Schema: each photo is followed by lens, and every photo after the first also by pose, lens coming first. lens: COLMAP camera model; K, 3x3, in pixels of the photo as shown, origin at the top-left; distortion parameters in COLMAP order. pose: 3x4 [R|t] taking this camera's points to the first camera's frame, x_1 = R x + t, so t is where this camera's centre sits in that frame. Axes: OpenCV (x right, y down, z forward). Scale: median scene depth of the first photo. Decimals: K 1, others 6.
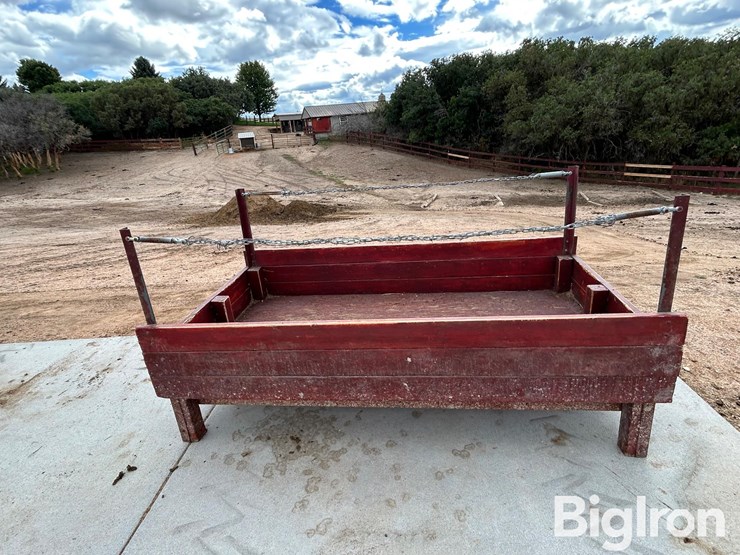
lens RADIAL K [[401.2, 0, 370.3], [0, 401.2, 276.3], [0, 0, 1]] dist [-0.014140, 0.010628]
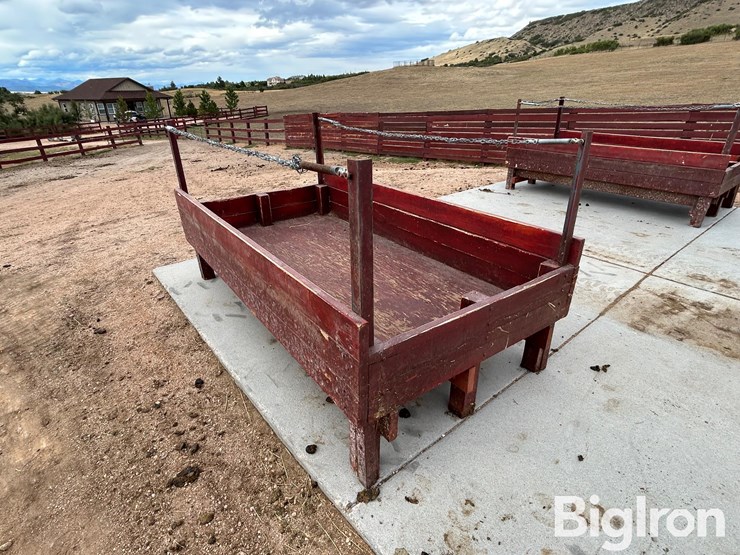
lens RADIAL K [[400.5, 0, 367.6], [0, 400.5, 277.1], [0, 0, 1]] dist [-0.013970, 0.010915]
pose [[-0.674969, -0.230701, 0.700852, -0.040965], [0.317288, 0.766803, 0.557980, -0.022450], [-0.666142, 0.598991, -0.444369, 0.080657]]
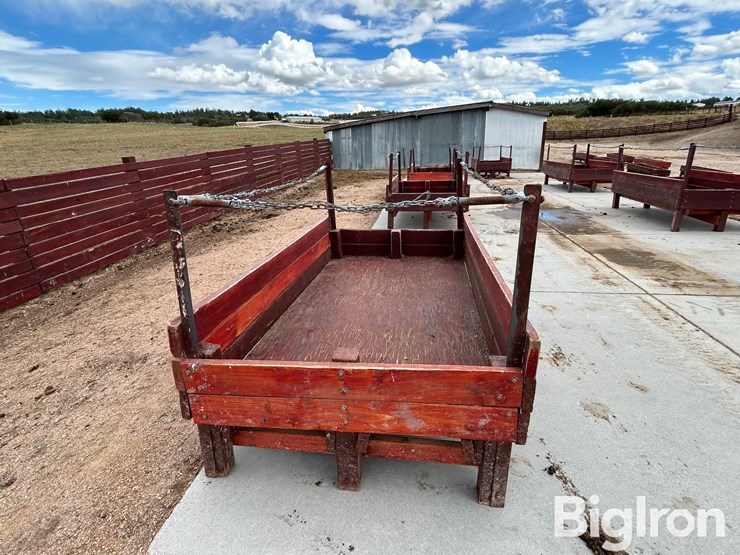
lens RADIAL K [[399.7, 0, 370.0], [0, 399.7, 277.5], [0, 0, 1]] dist [-0.013154, 0.010453]
pose [[-0.077113, 0.395919, -0.915042, 0.053377], [-0.305718, 0.864175, 0.399673, 0.016568], [0.948994, 0.310565, 0.054401, -0.046719]]
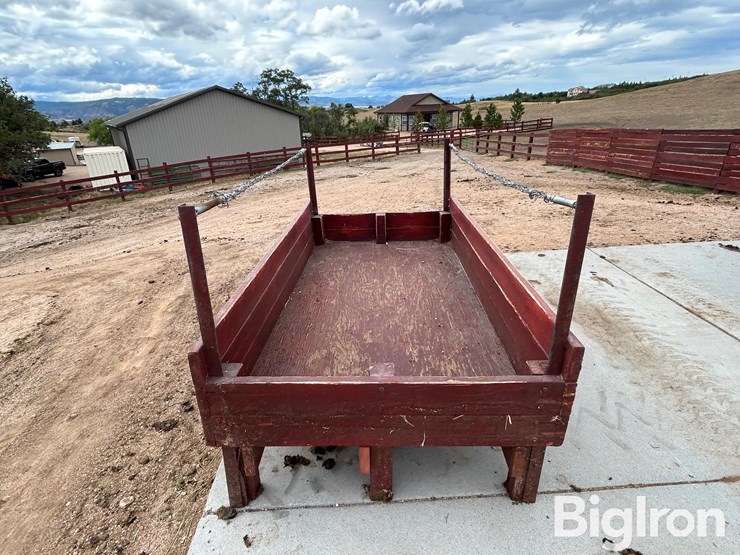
lens RADIAL K [[401.2, 0, 370.3], [0, 401.2, 276.3], [0, 0, 1]] dist [-0.014140, 0.010628]
pose [[-0.094982, -0.306627, 0.947079, -0.050194], [0.382742, 0.867002, 0.319087, -0.014063], [-0.918960, 0.392794, 0.035010, 0.054946]]
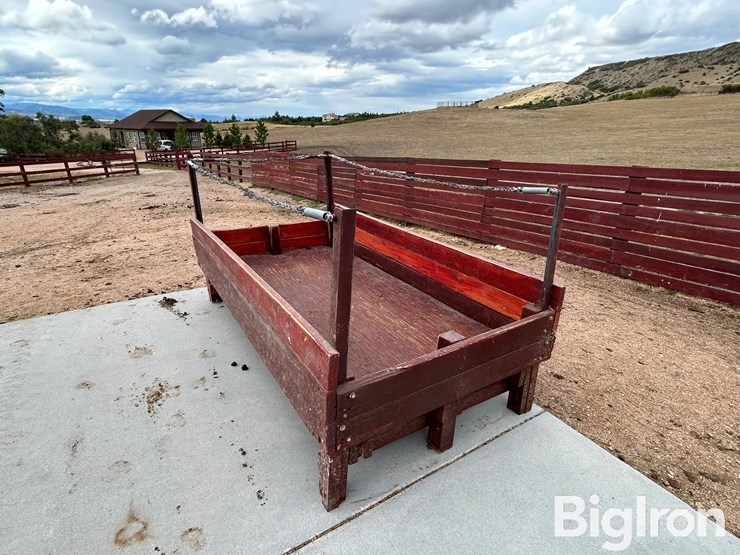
lens RADIAL K [[400.5, 0, 367.6], [0, 400.5, 277.1], [0, 0, 1]] dist [-0.013970, 0.010915]
pose [[-0.580072, -0.219504, 0.784432, -0.050603], [0.309128, 0.831645, 0.461310, 0.013762], [-0.753629, 0.510083, -0.414559, -0.020575]]
